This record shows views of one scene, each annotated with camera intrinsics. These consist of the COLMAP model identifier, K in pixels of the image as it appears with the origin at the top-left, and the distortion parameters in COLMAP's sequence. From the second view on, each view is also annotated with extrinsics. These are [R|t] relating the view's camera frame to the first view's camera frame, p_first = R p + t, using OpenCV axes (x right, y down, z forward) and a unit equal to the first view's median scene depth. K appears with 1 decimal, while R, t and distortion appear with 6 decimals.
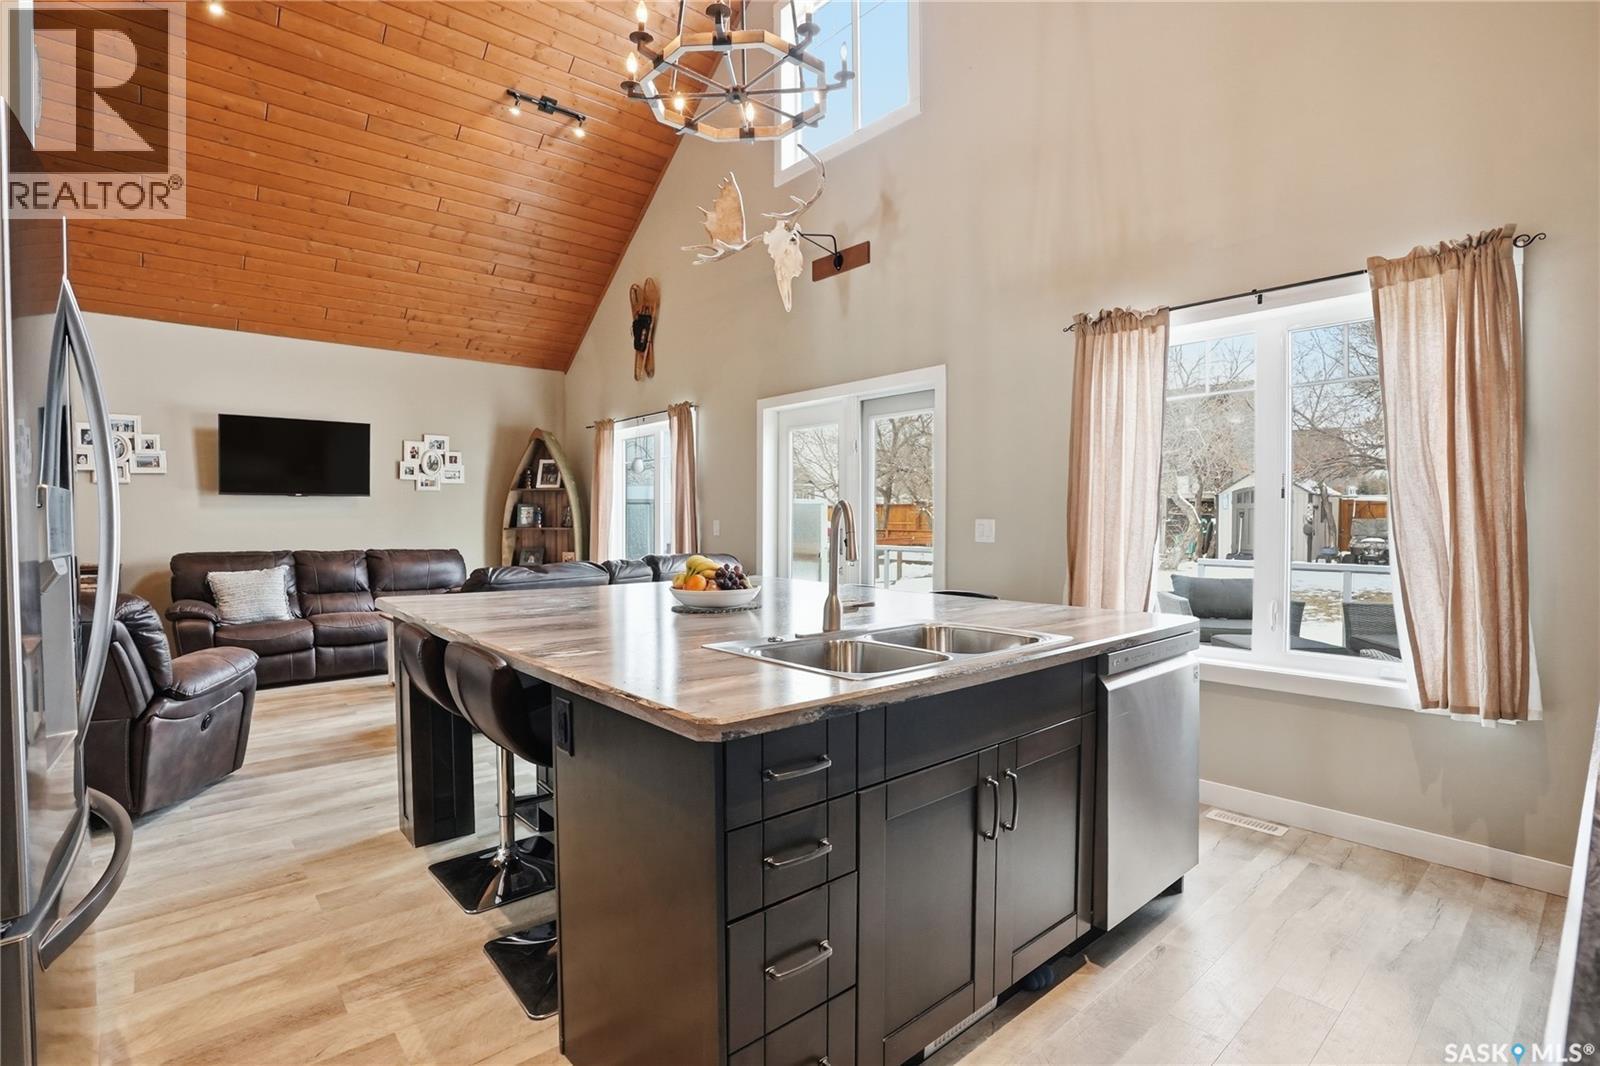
lens RADIAL K [[752.0, 0, 787.0], [0, 752.0, 537.8], [0, 0, 1]] dist [-0.037262, 0.000504]
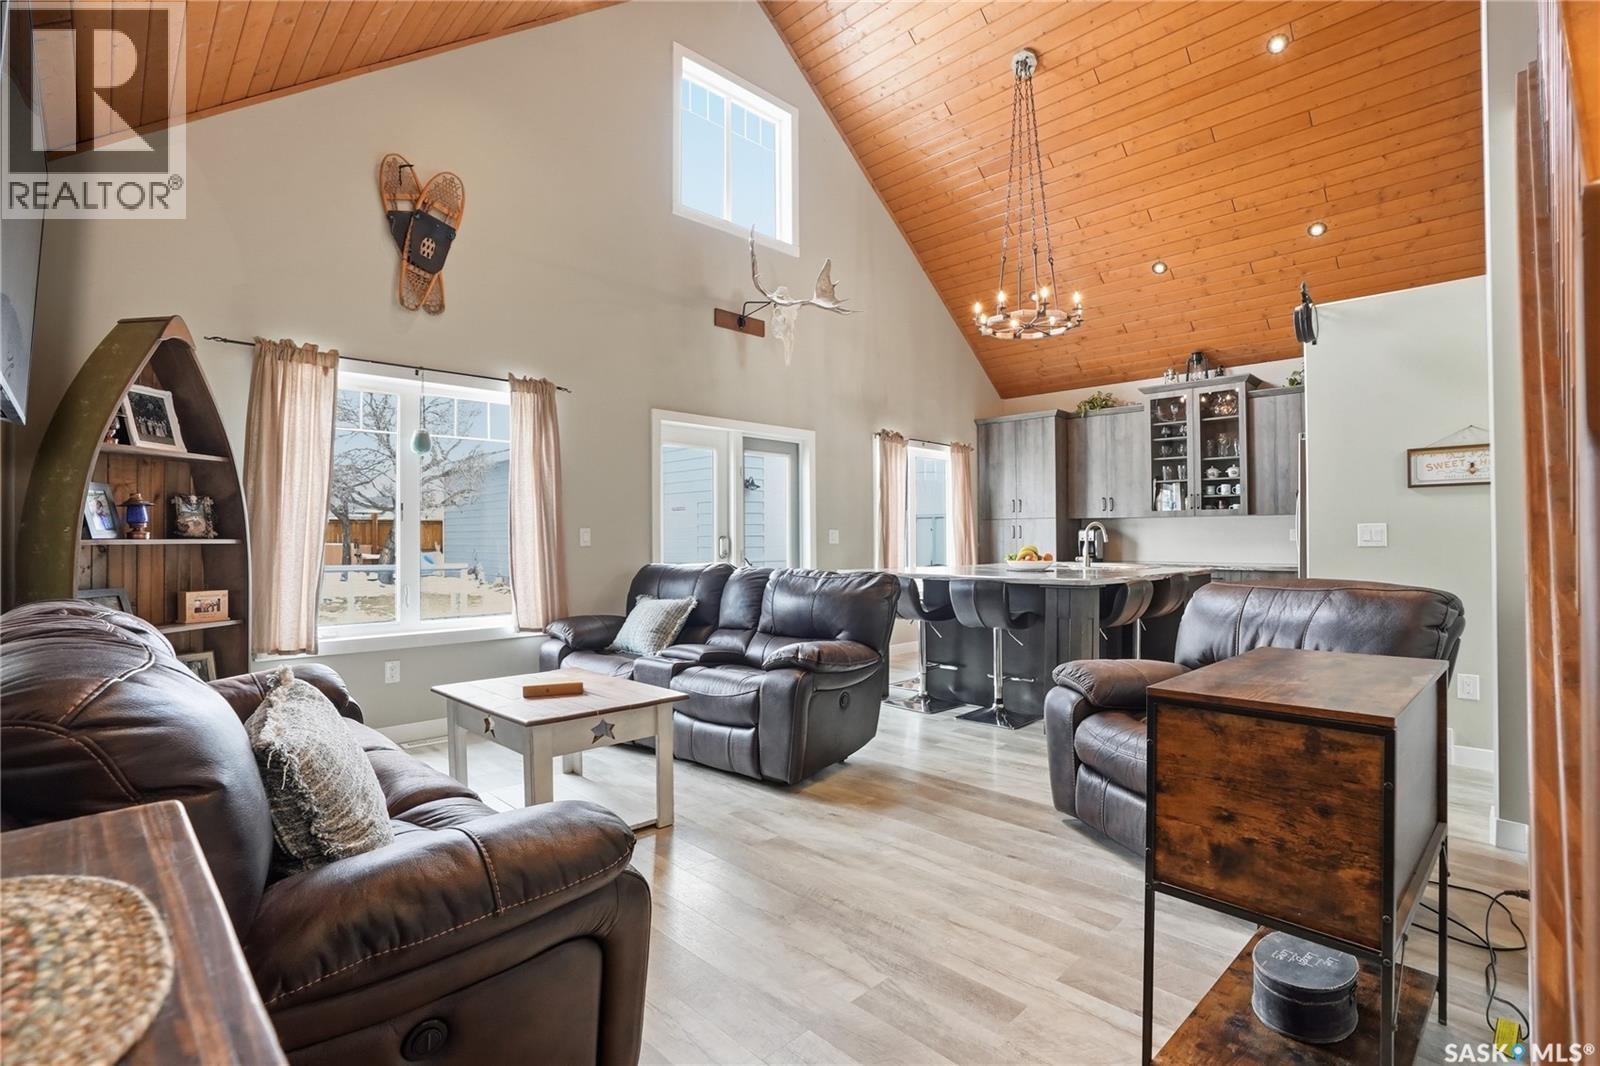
lens RADIAL K [[752.0, 0, 792.3], [0, 752.0, 524.0], [0, 0, 1]] dist [-0.037262, 0.000504]
pose [[-0.054752, 0.016111, 0.998370, -1.049877], [0.025709, 0.999561, -0.014720, -0.011451], [-0.998169, 0.024861, -0.055142, 0.882377]]
